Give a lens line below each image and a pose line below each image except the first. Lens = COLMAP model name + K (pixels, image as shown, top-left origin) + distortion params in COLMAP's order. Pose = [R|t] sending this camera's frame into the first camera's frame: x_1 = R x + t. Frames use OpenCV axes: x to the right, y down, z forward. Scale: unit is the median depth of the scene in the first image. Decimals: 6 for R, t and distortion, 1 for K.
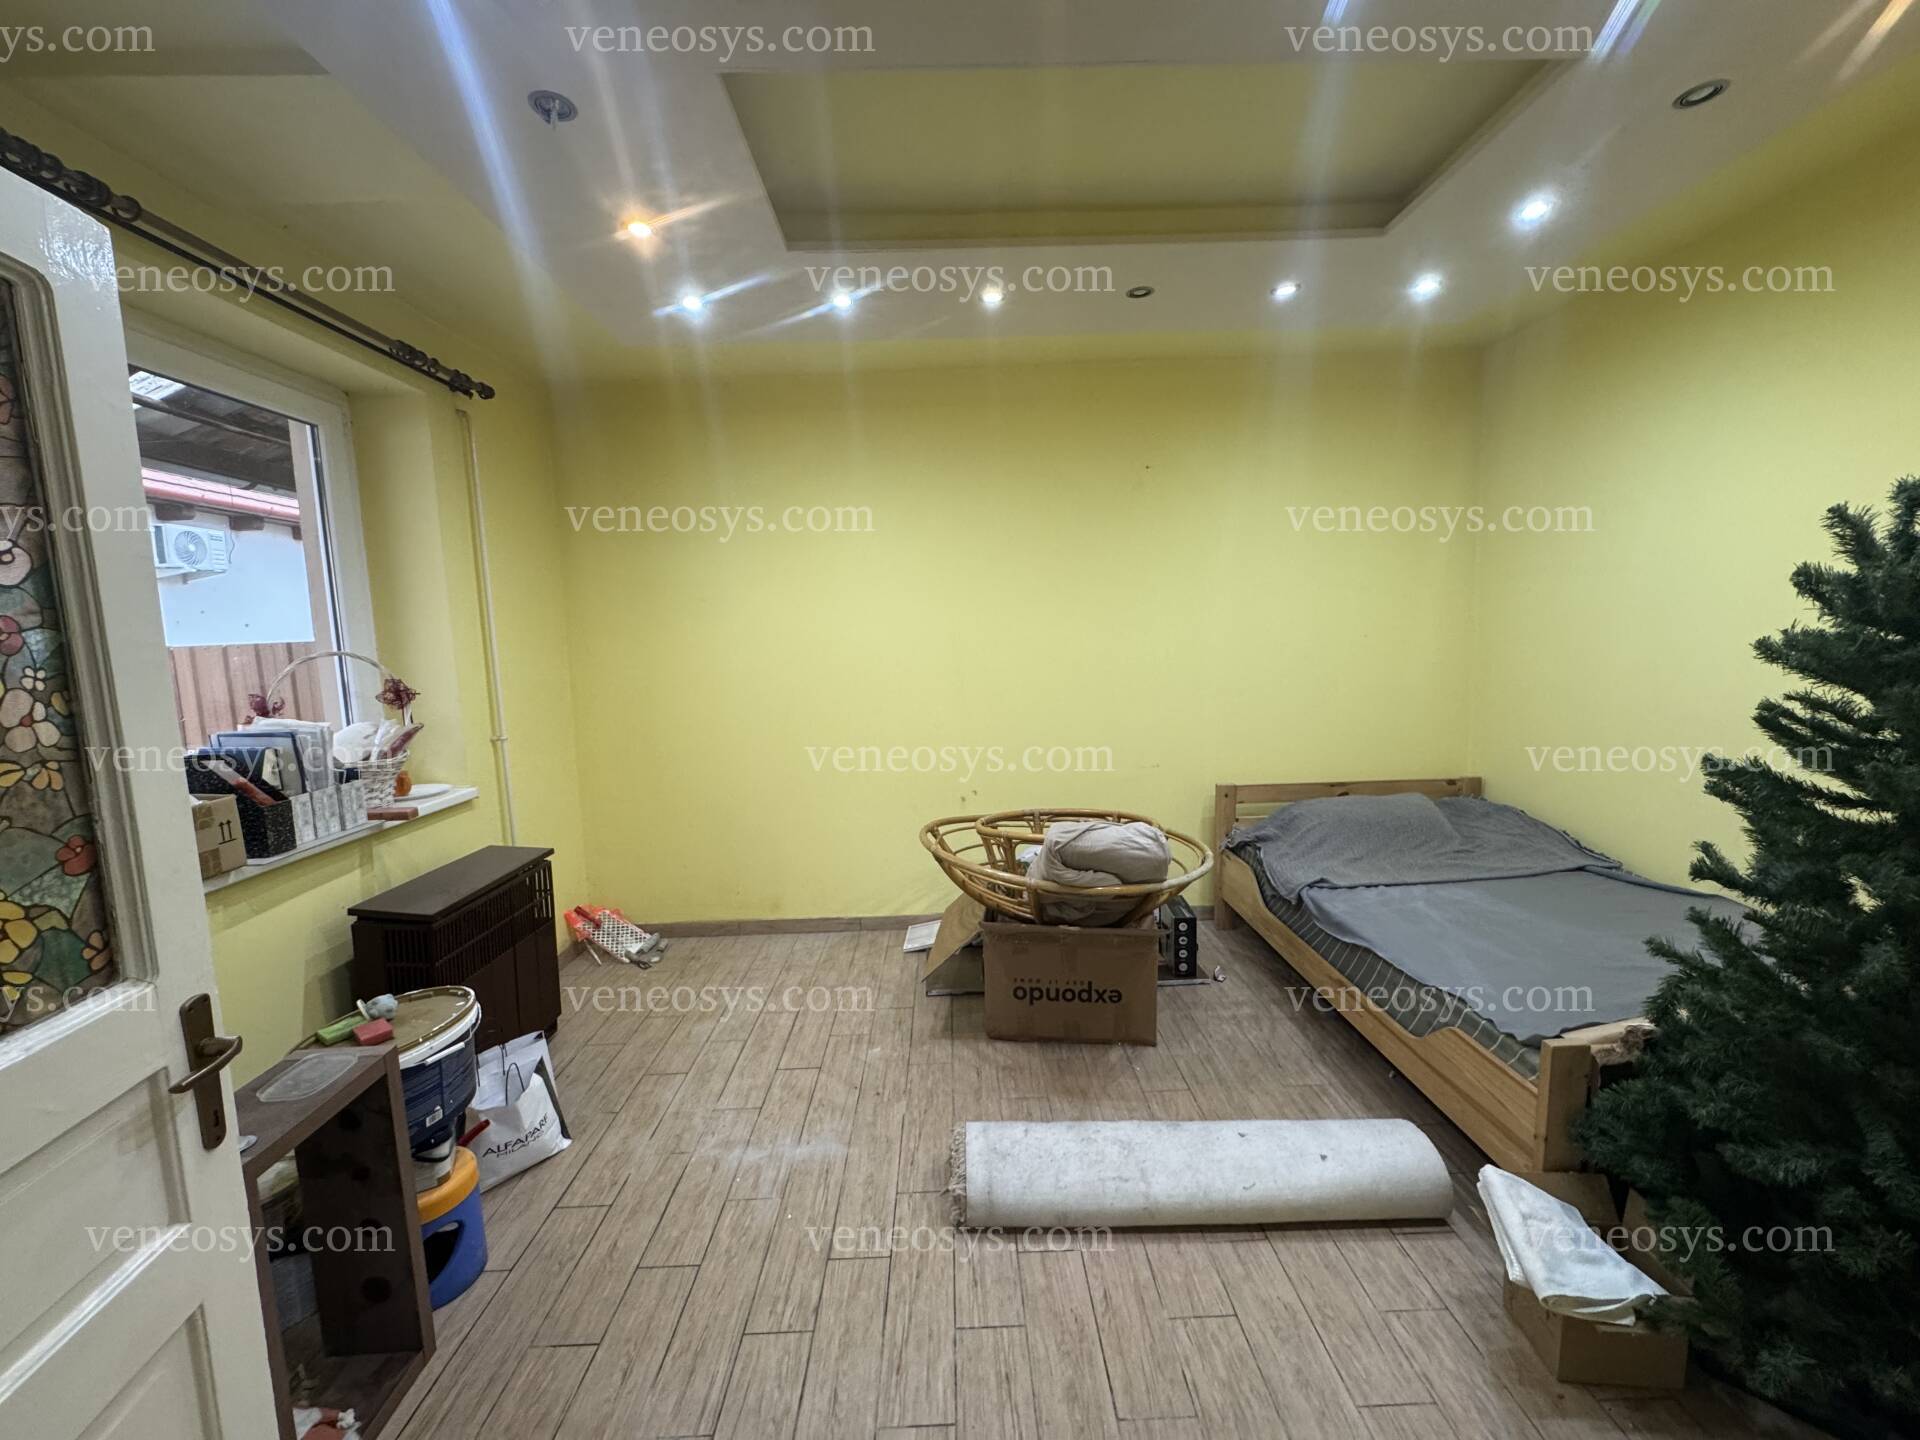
lens RADIAL K [[763.6, 0, 971.5], [0, 763.6, 721.6], [0, 0, 1]] dist [-0.003751, -0.001006]
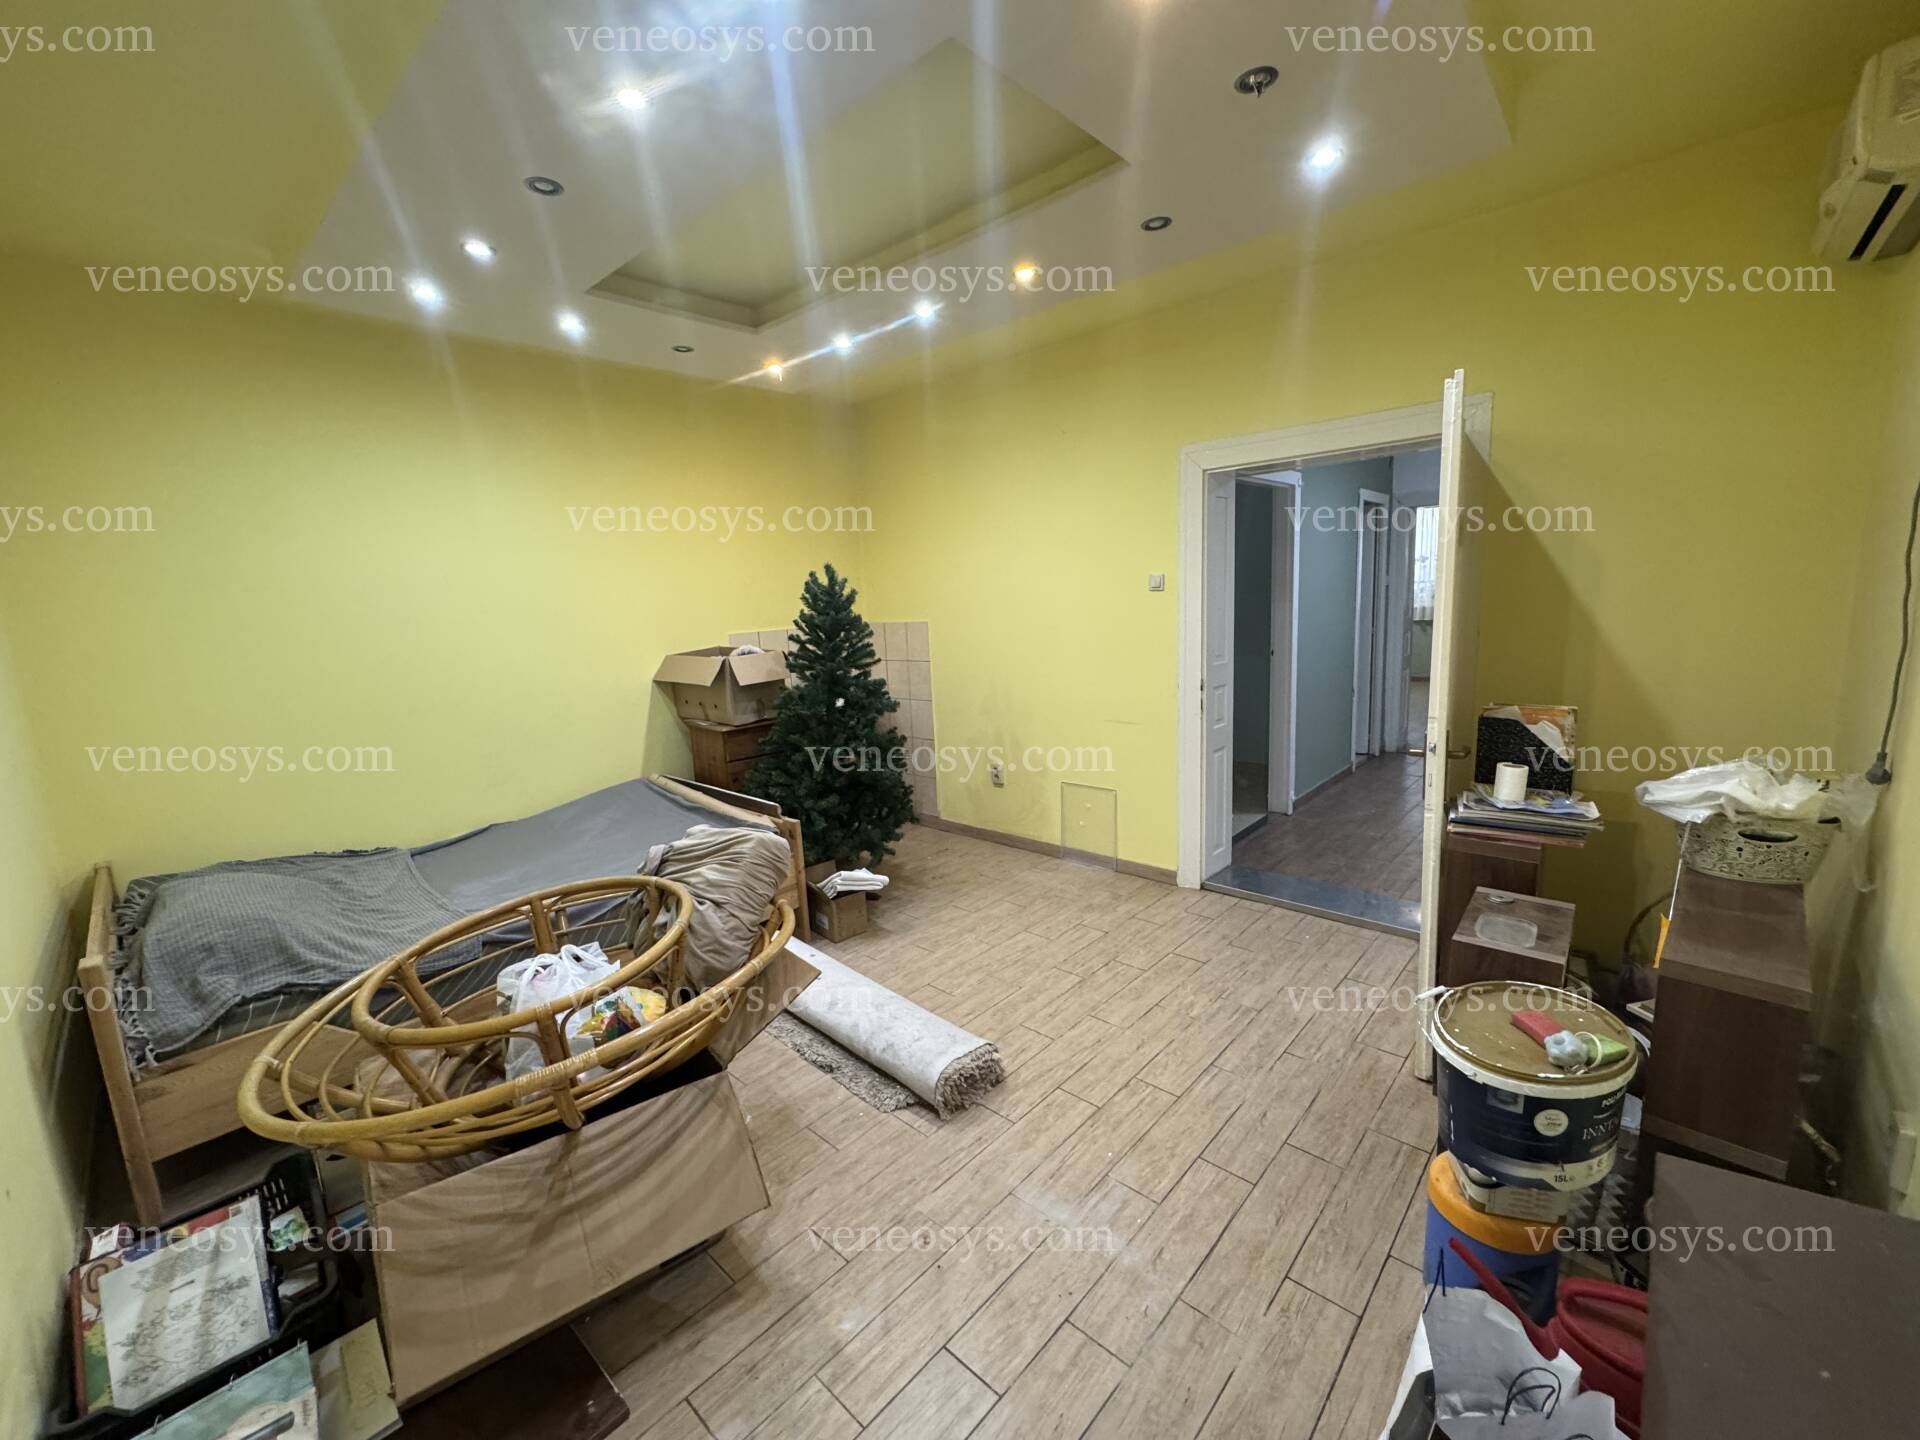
lens RADIAL K [[763.6, 0, 969.8], [0, 763.6, 724.4], [0, 0, 1]] dist [-0.003751, -0.001006]
pose [[-0.721020, -0.065290, 0.689831, -0.757965], [0.122763, 0.967765, 0.219909, -0.154526], [-0.681952, 0.243244, -0.689763, 1.663192]]
